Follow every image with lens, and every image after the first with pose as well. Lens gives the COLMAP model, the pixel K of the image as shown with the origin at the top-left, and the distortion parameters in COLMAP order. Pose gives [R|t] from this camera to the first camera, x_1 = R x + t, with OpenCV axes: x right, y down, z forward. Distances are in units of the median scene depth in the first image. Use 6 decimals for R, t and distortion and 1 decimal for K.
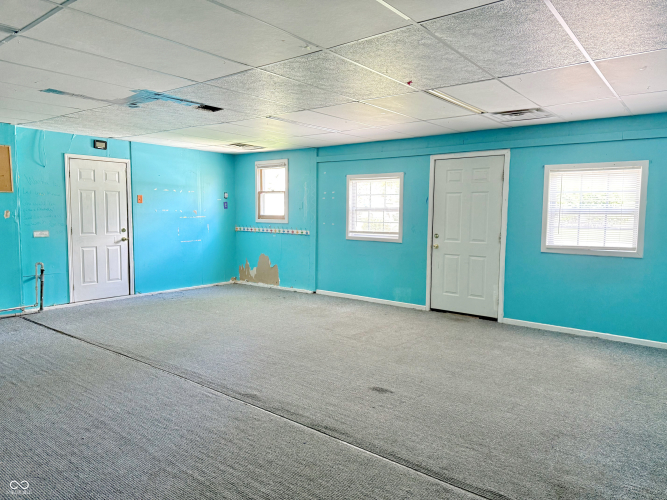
lens RADIAL K [[465.4, 0, 337.5], [0, 465.4, 251.1], [0, 0, 1]] dist [0.102546, -0.155765]
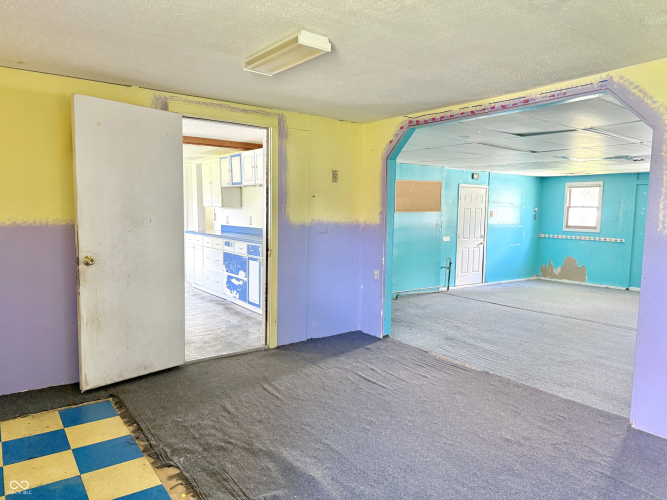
lens RADIAL K [[465.4, 0, 337.5], [0, 465.4, 251.1], [0, 0, 1]] dist [0.102546, -0.155765]
pose [[0.961422, 0.029319, -0.273512, -0.430487], [-0.029701, 0.999555, 0.002746, 0.006906], [0.273470, 0.005484, 0.961865, -0.403316]]
